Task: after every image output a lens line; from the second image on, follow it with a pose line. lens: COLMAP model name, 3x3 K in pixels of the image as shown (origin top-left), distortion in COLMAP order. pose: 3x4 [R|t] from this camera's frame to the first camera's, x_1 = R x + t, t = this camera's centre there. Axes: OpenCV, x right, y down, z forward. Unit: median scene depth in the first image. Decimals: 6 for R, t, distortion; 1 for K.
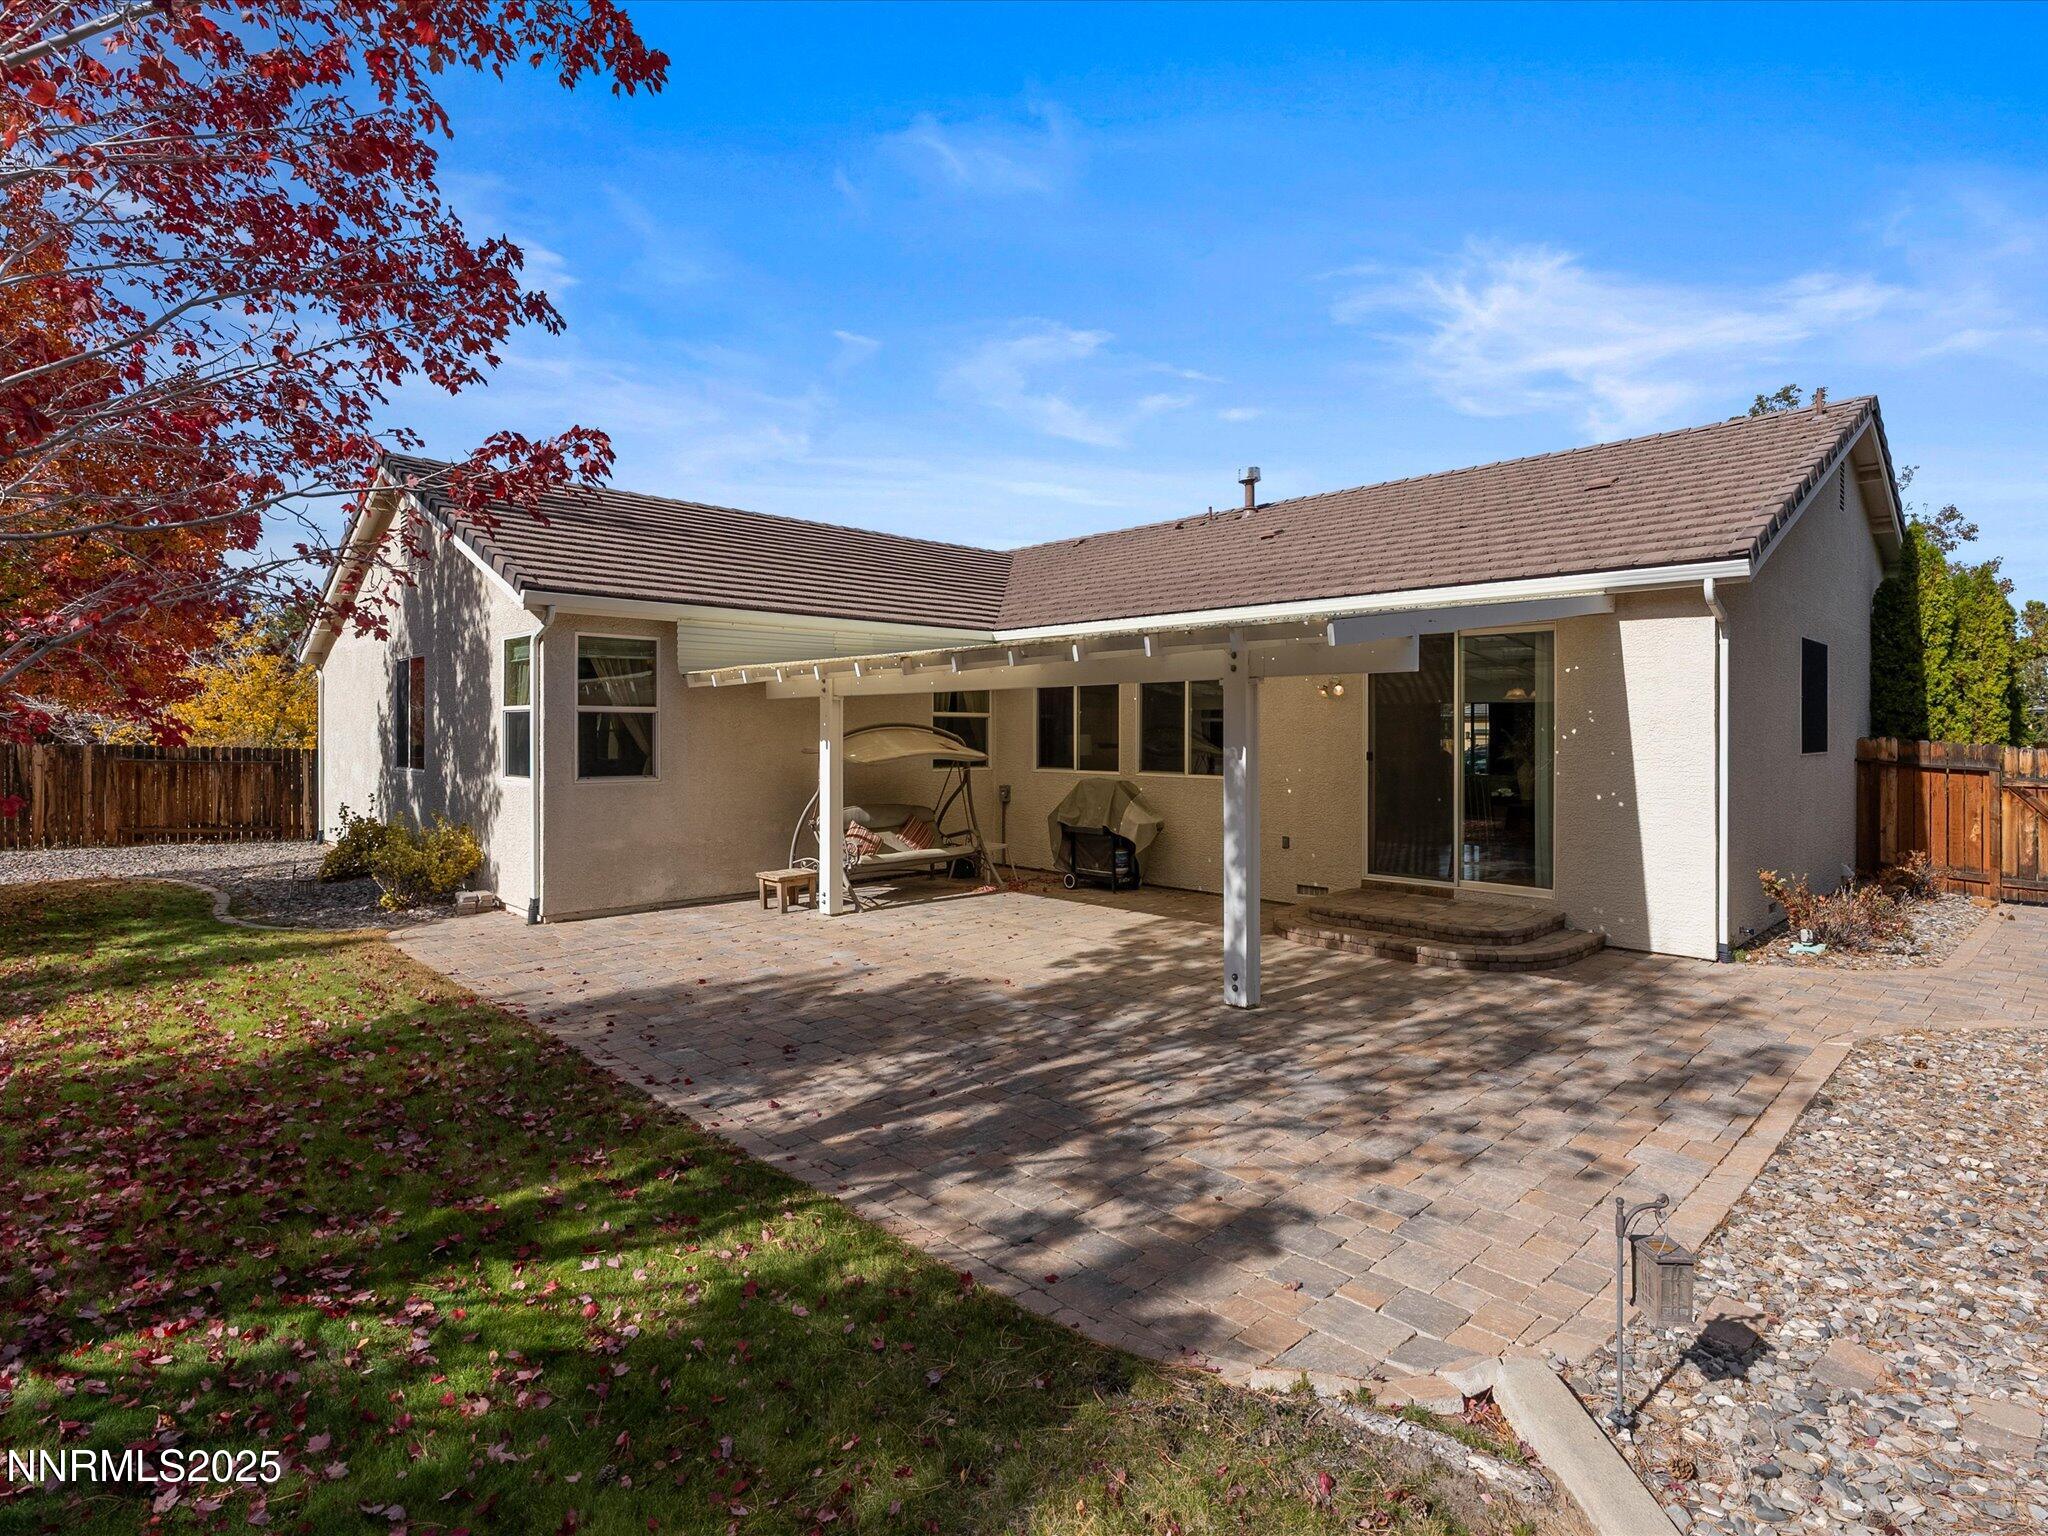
lens RADIAL K [[1044.6, 0, 1023.5], [0, 1044.6, 743.3], [0, 0, 1]] dist [-0.002084, -0.000779]
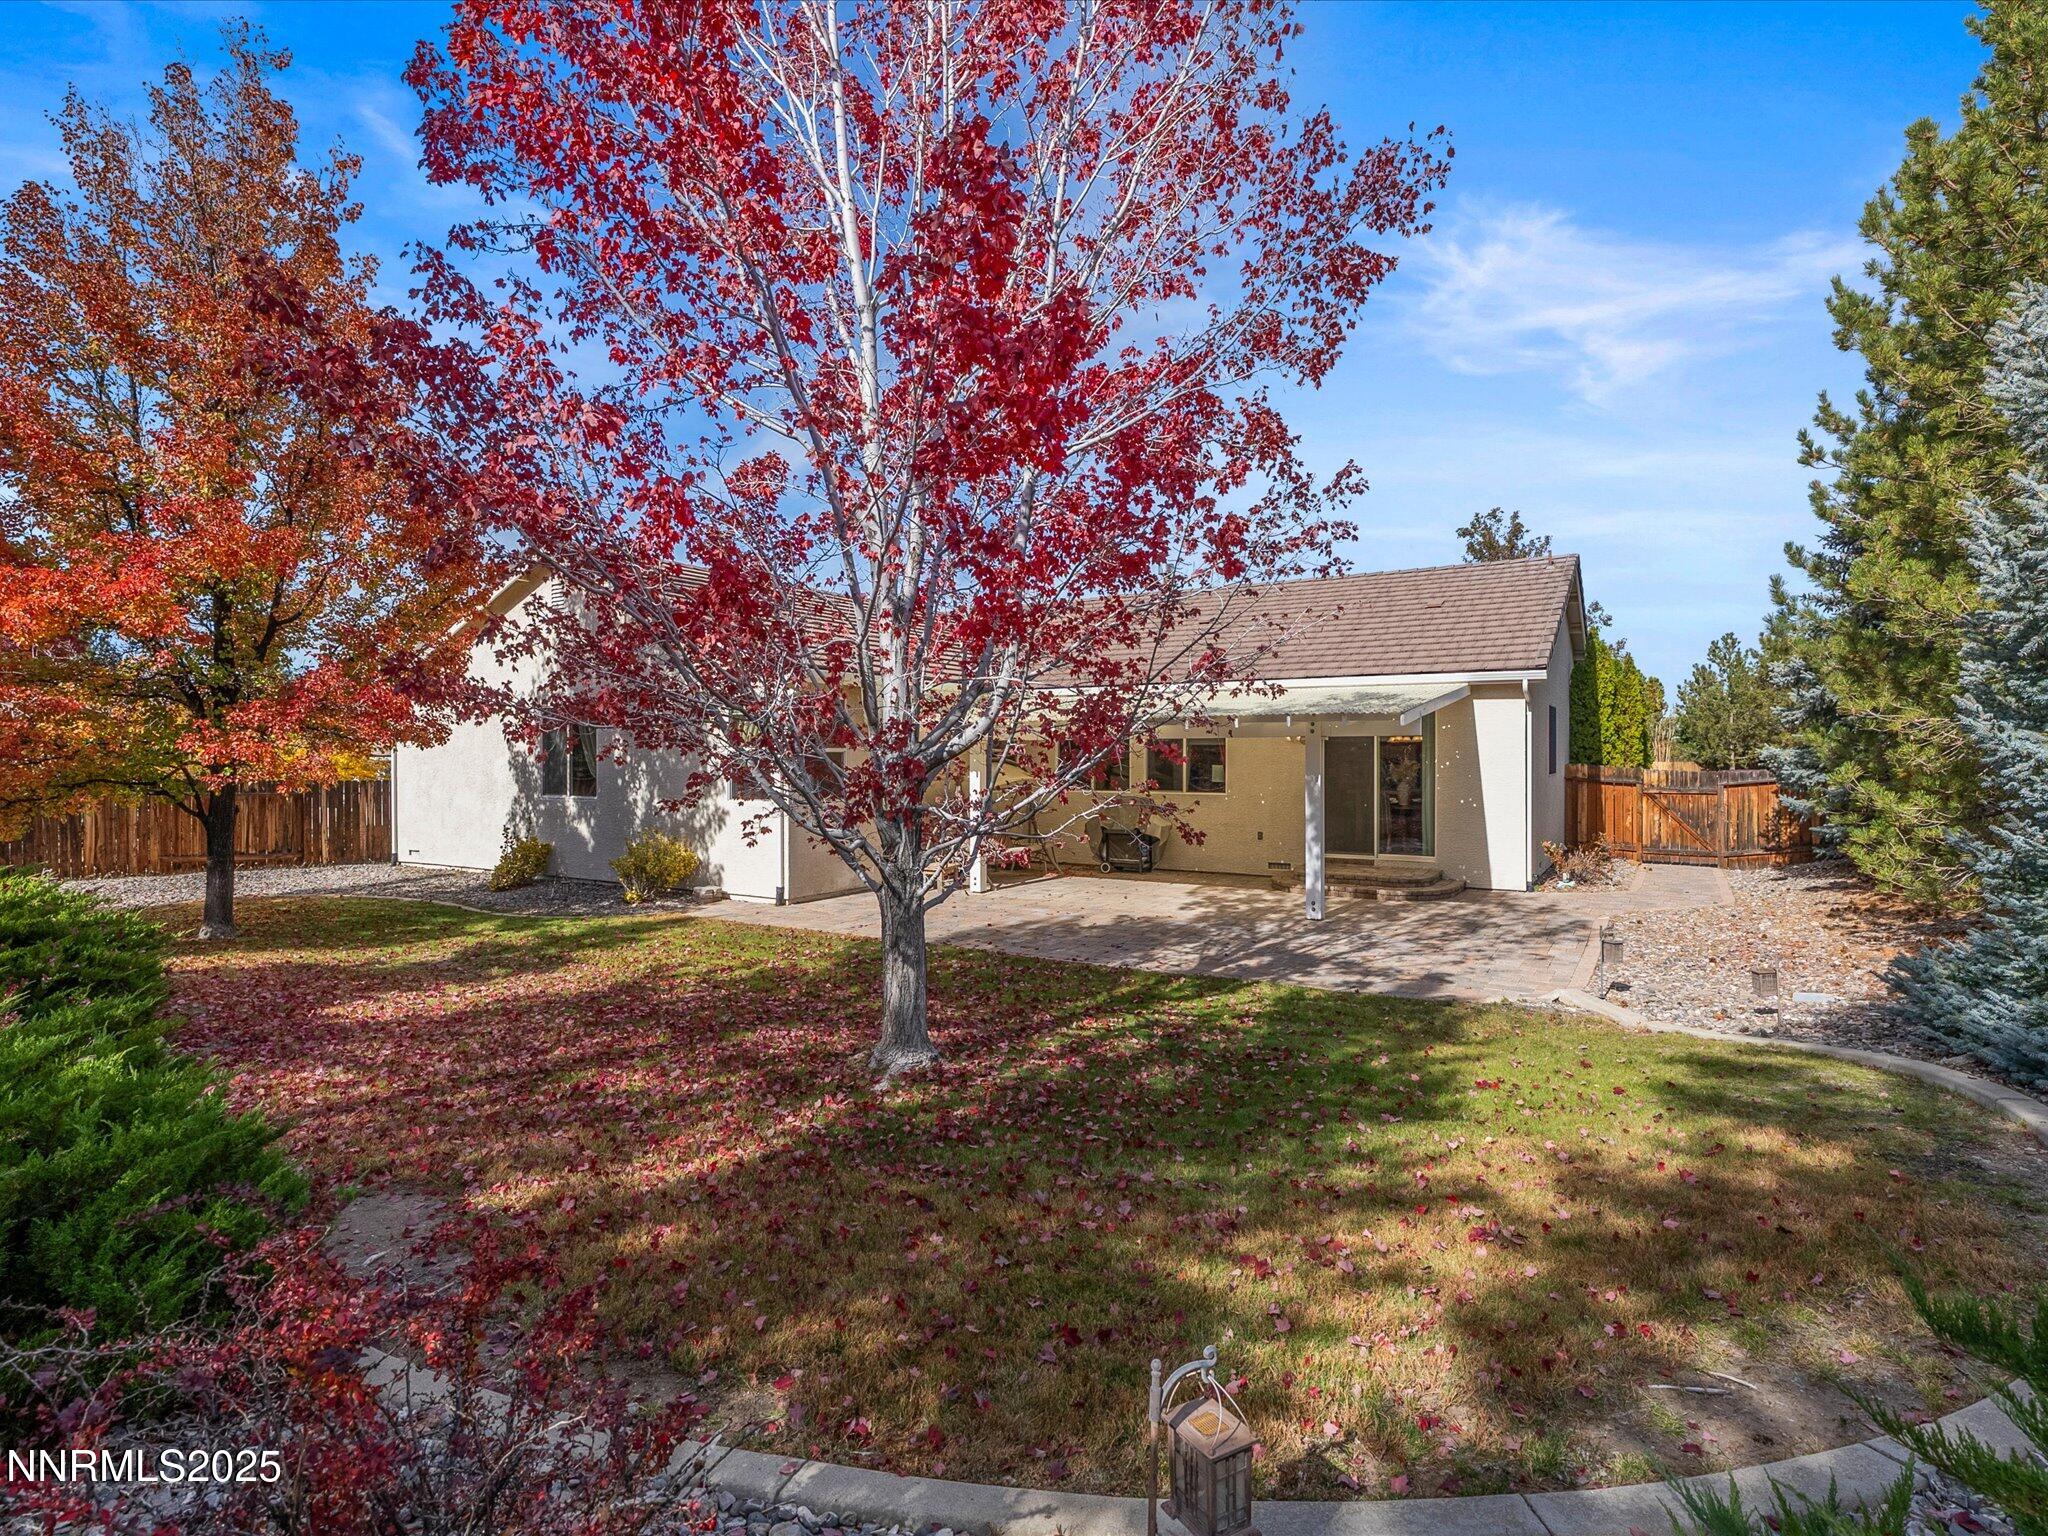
lens RADIAL K [[1046.5, 0, 1024.0], [0, 1046.5, 768.0], [0, 0, 1]] dist [-0.007605, -0.000719]
pose [[0.967957, -0.007060, 0.251017, -0.502650], [0.006371, 0.999973, 0.003558, -0.012099], [-0.251036, -0.001845, 0.967976, -0.421468]]
